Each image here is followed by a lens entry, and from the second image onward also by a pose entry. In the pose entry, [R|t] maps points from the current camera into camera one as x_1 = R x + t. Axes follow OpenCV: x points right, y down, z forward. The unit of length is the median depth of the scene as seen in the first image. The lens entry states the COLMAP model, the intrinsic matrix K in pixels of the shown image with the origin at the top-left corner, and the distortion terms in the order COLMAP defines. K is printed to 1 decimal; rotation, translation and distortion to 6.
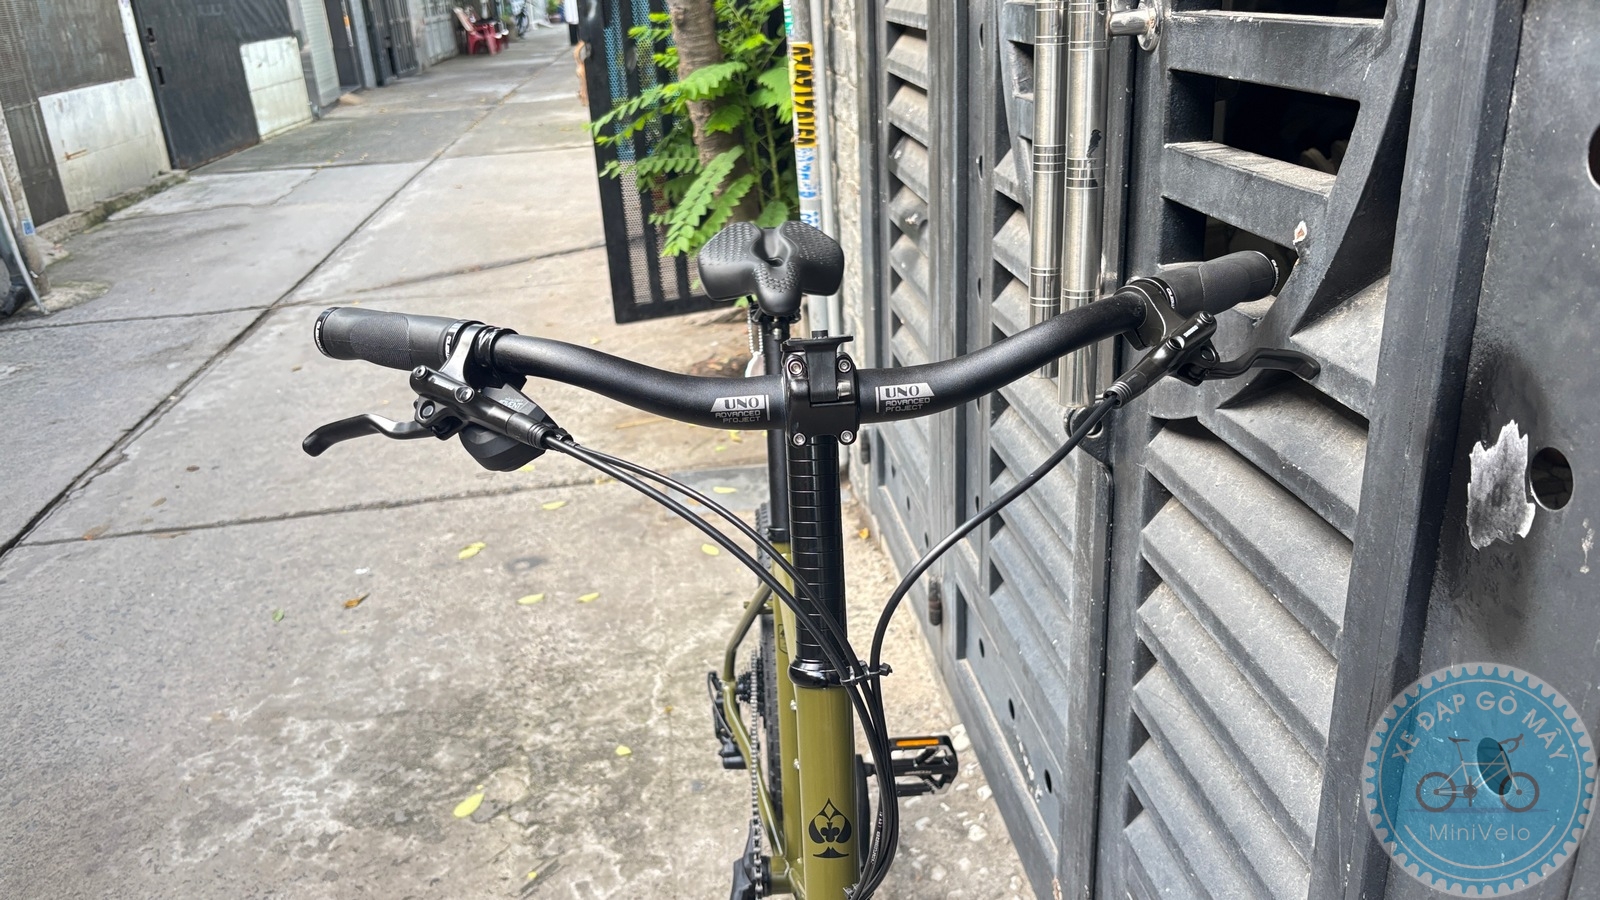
lens RADIAL K [[1221.8, 0, 803.4], [0, 1221.8, 471.9], [0, 0, 1]] dist [0.012868, -0.001536]
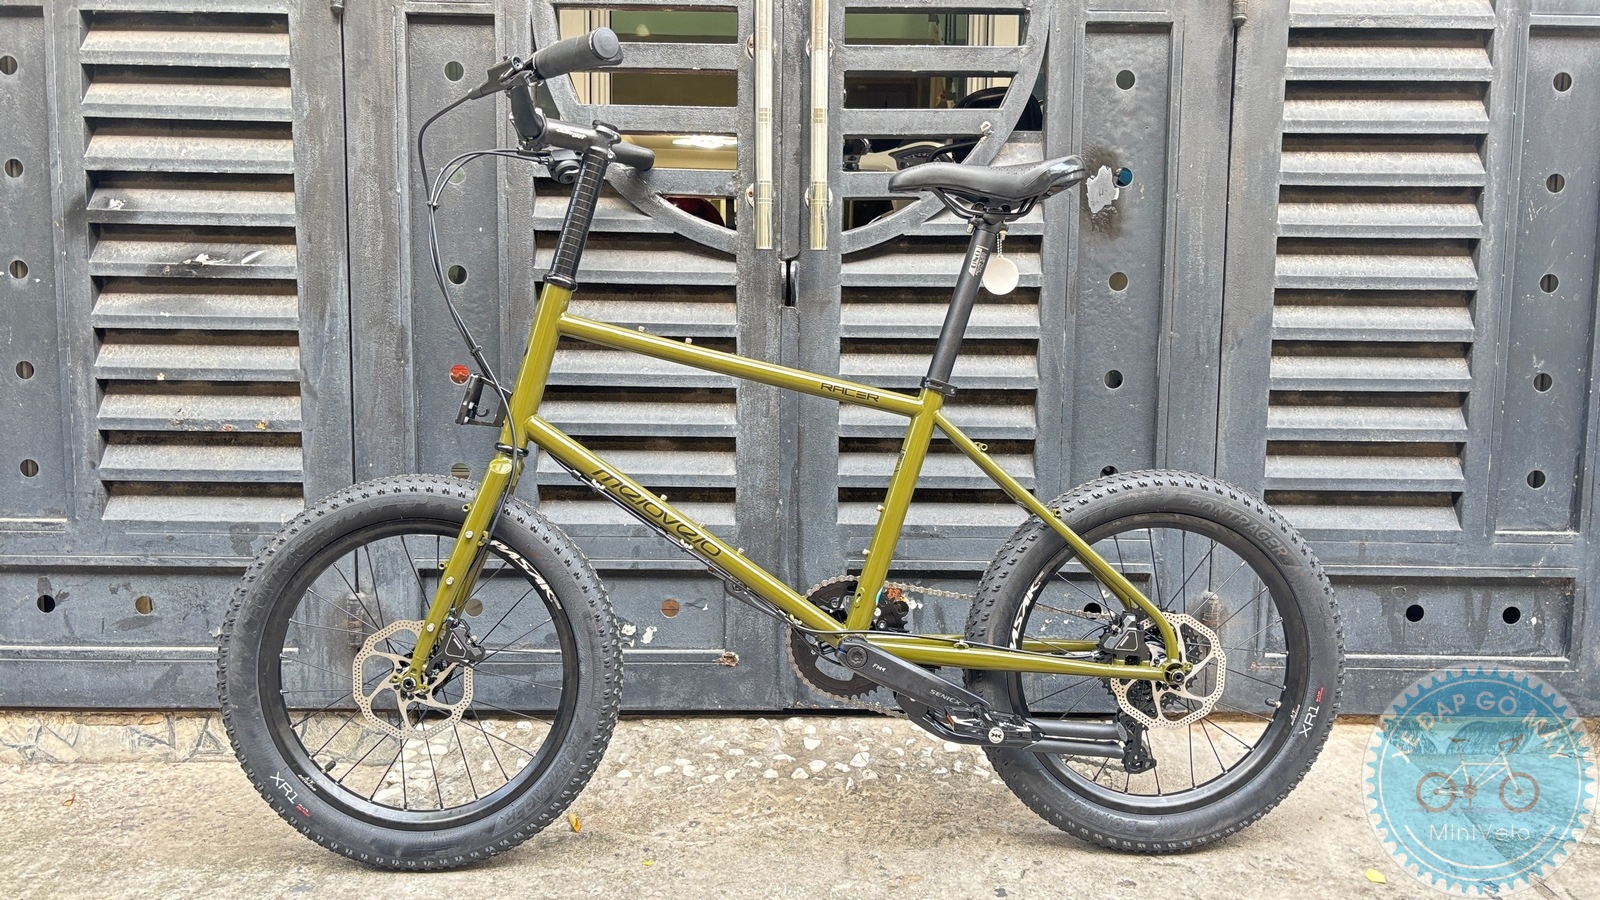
lens RADIAL K [[1209.4, 0, 800.0], [0, 1209.4, 450.0], [0, 0, 1]] dist [0.087086, -0.168523]
pose [[0.106506, -0.047454, 0.993179, -0.895130], [0.366667, 0.930338, 0.005131, 0.113446], [-0.924236, 0.363619, 0.116487, 0.538006]]
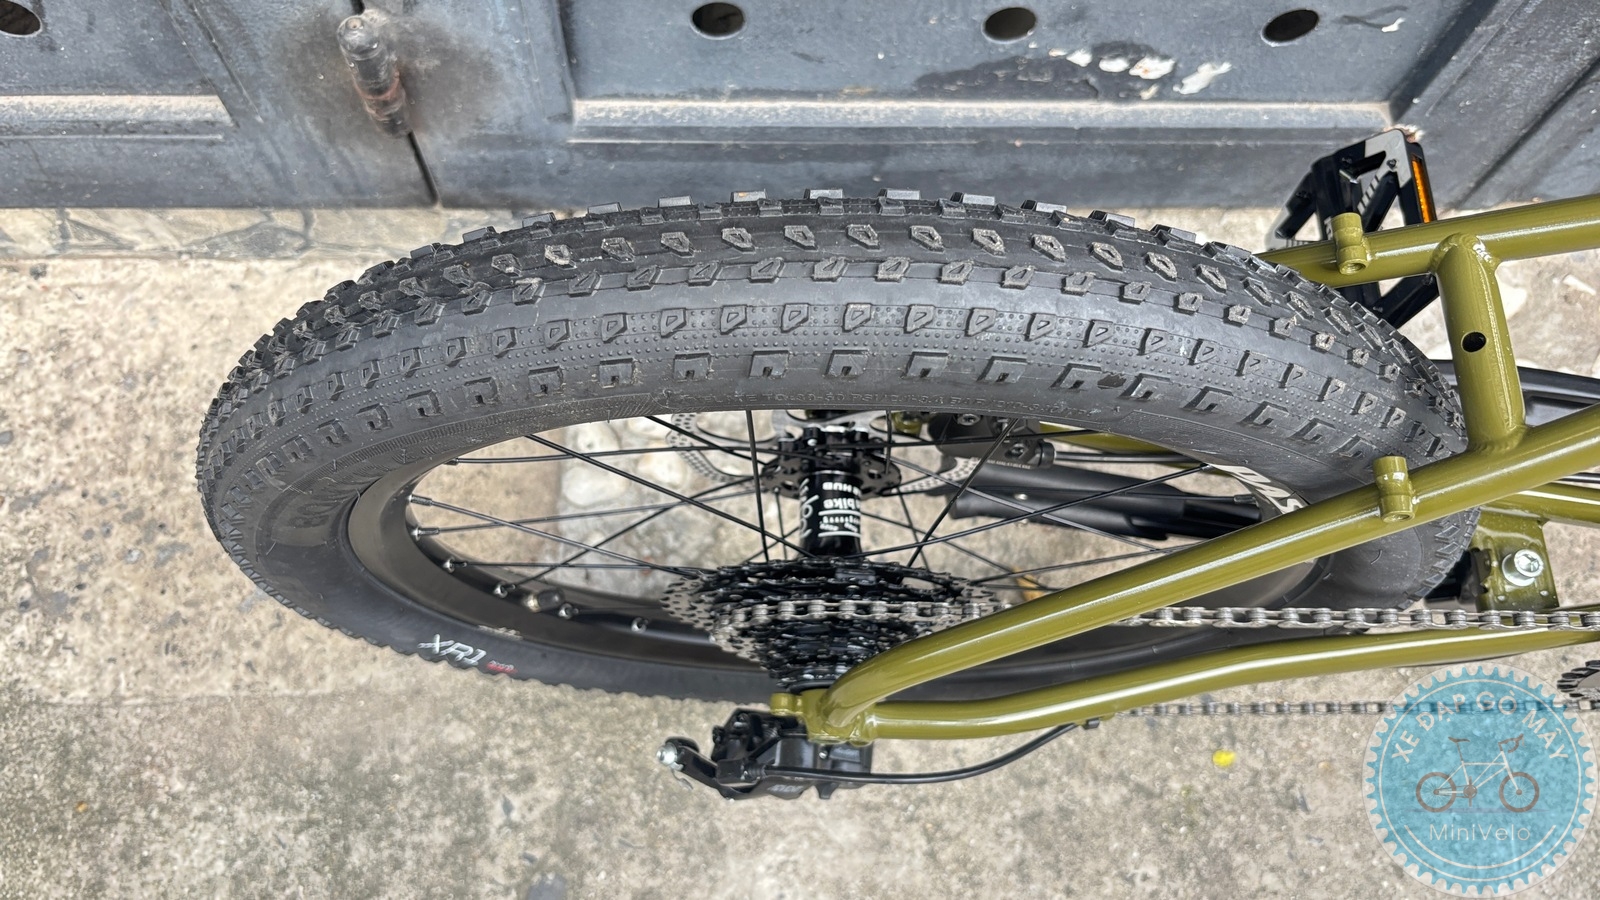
lens RADIAL K [[1225.3, 0, 800.0], [0, 1225.3, 450.0], [0, 0, 1]] dist [0.016917, -0.026634]
pose [[0.082186, -0.913147, 0.399260, -0.114383], [0.327215, 0.403131, 0.854644, -0.106594], [-0.941369, 0.060404, 0.331927, 0.847669]]
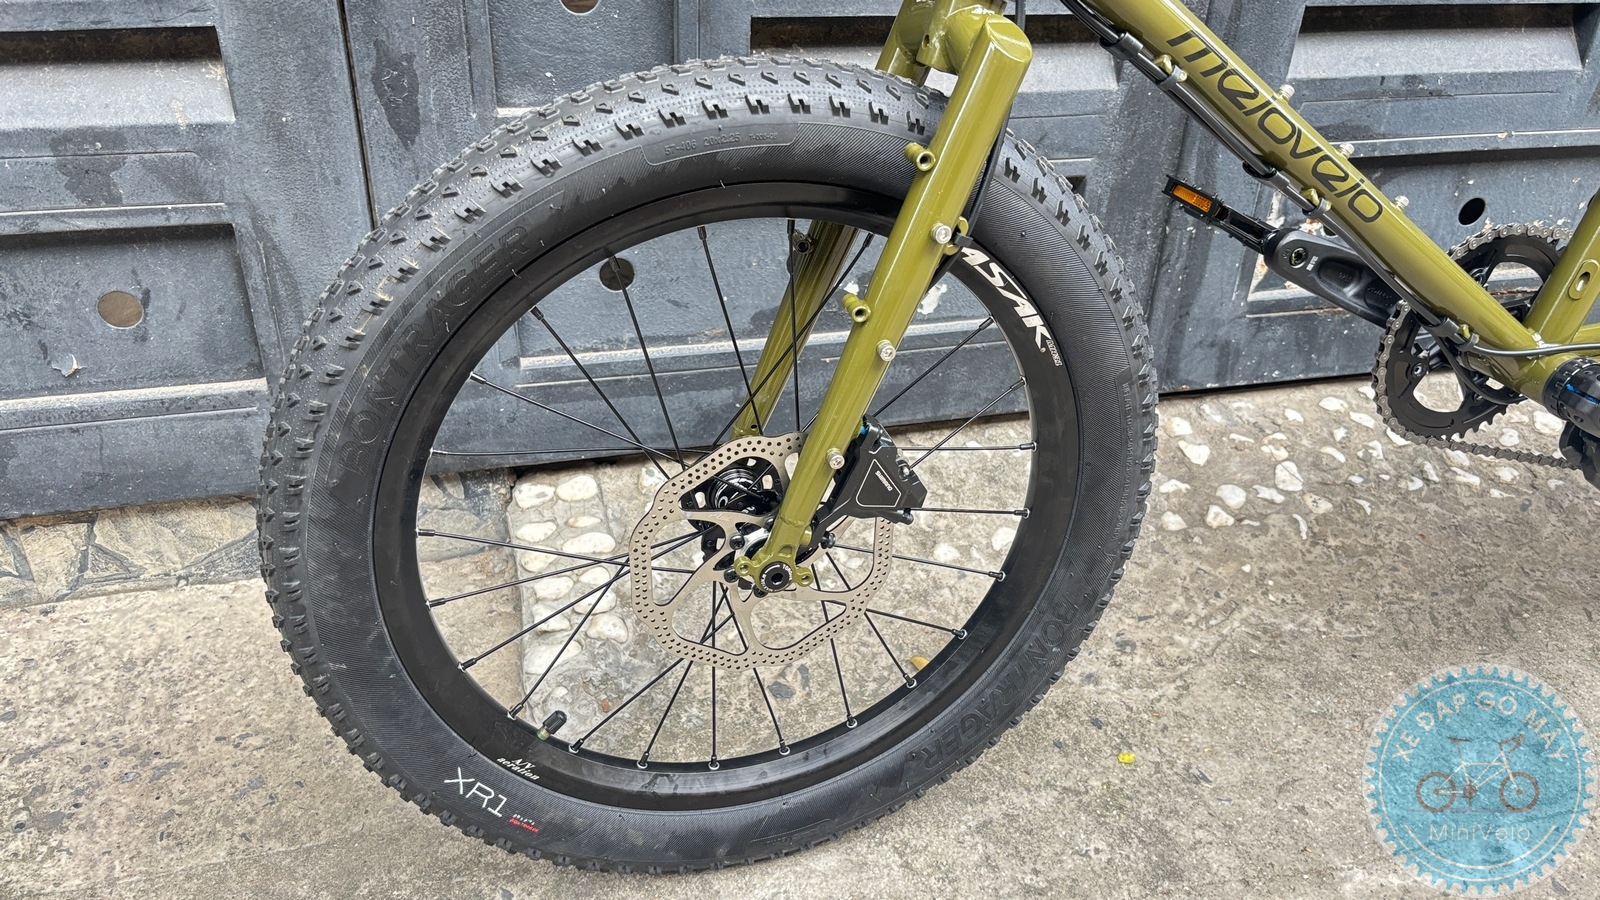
lens RADIAL K [[1219.7, 0, 800.0], [0, 1219.7, 450.0], [0, 0, 1]] dist [0.033651, -0.054237]
pose [[-0.150165, -0.478612, 0.865090, -0.383973], [0.349708, 0.792730, 0.499283, -0.040208], [-0.924746, 0.377503, 0.048334, 0.909639]]
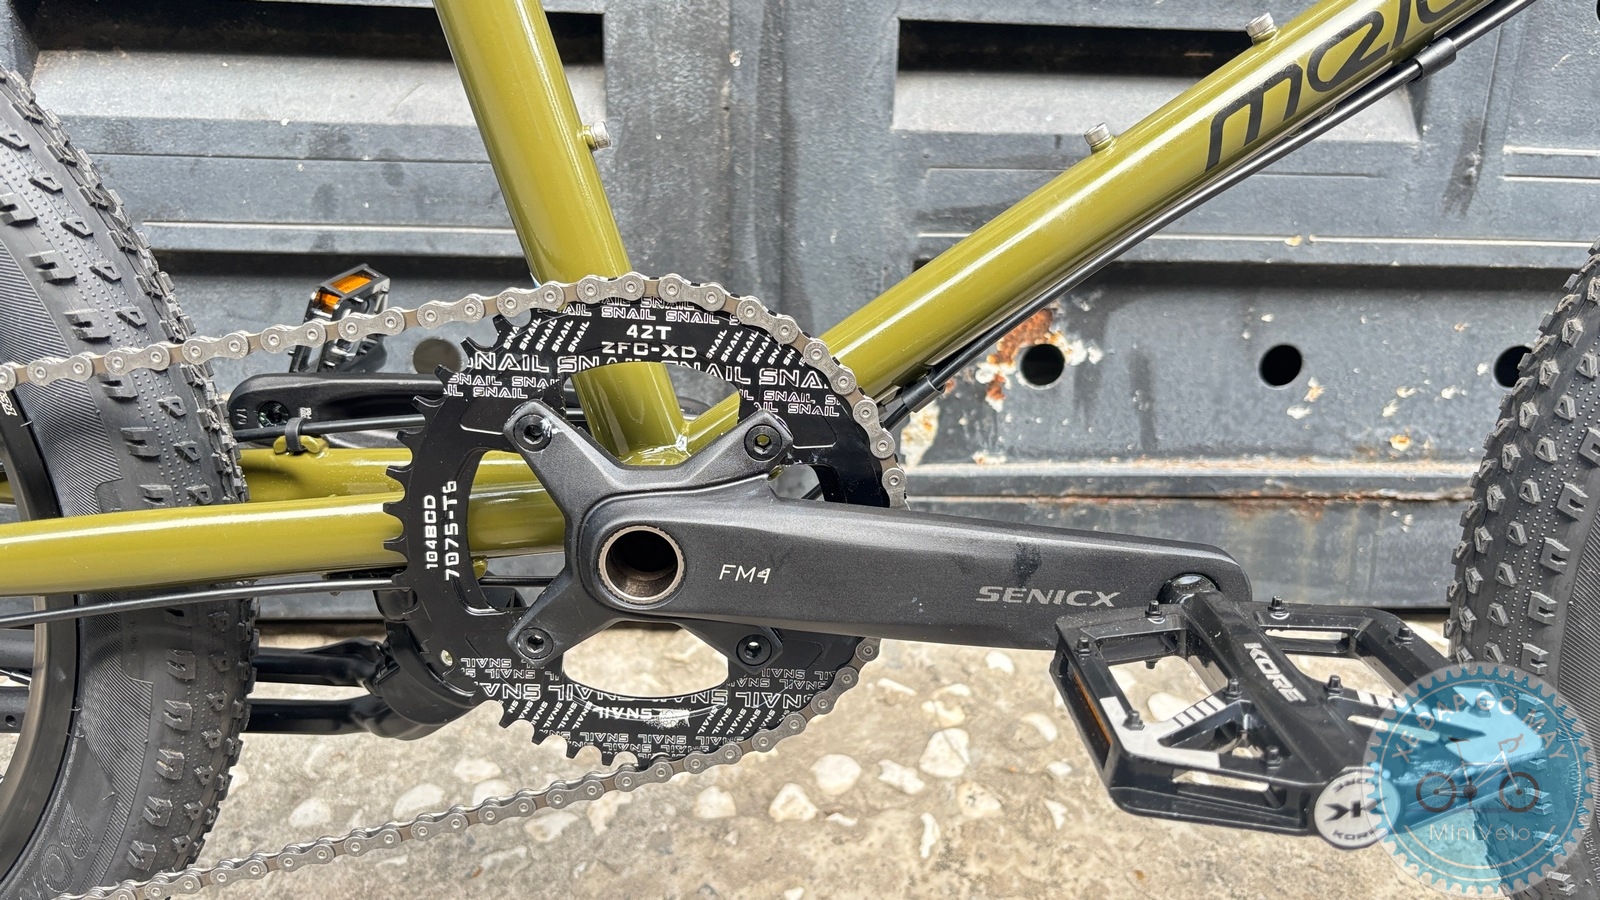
lens RADIAL K [[1230.9, 0, 791.2], [0, 1230.9, 452.9], [0, 0, 1]] dist [0.005010, -0.000935]
pose [[0.047082, -0.267810, 0.962321, -0.235207], [0.356399, 0.904486, 0.234277, 0.181992], [-0.933147, 0.331940, 0.138032, 0.666646]]
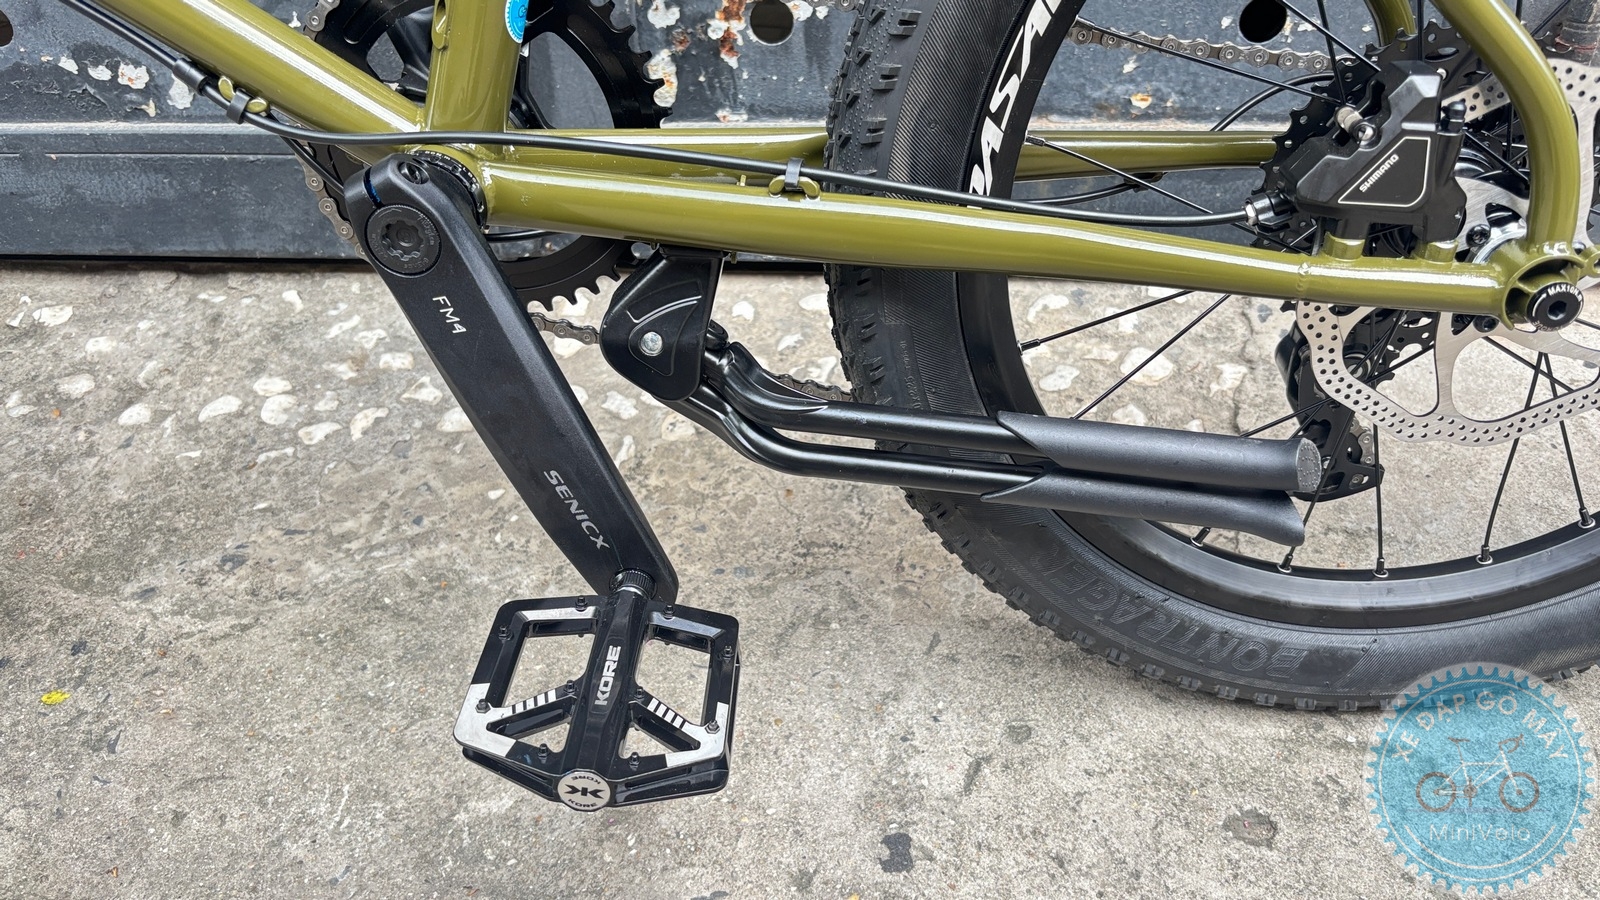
lens RADIAL K [[1232.2, 0, 811.2], [0, 1232.2, 458.0], [0, 0, 1]] dist [0.005793, -0.010403]
pose [[0.188278, -0.519496, 0.833472, -0.256327], [0.386313, 0.819413, 0.423467, 0.232498], [-0.902947, 0.242251, 0.354966, 0.502346]]
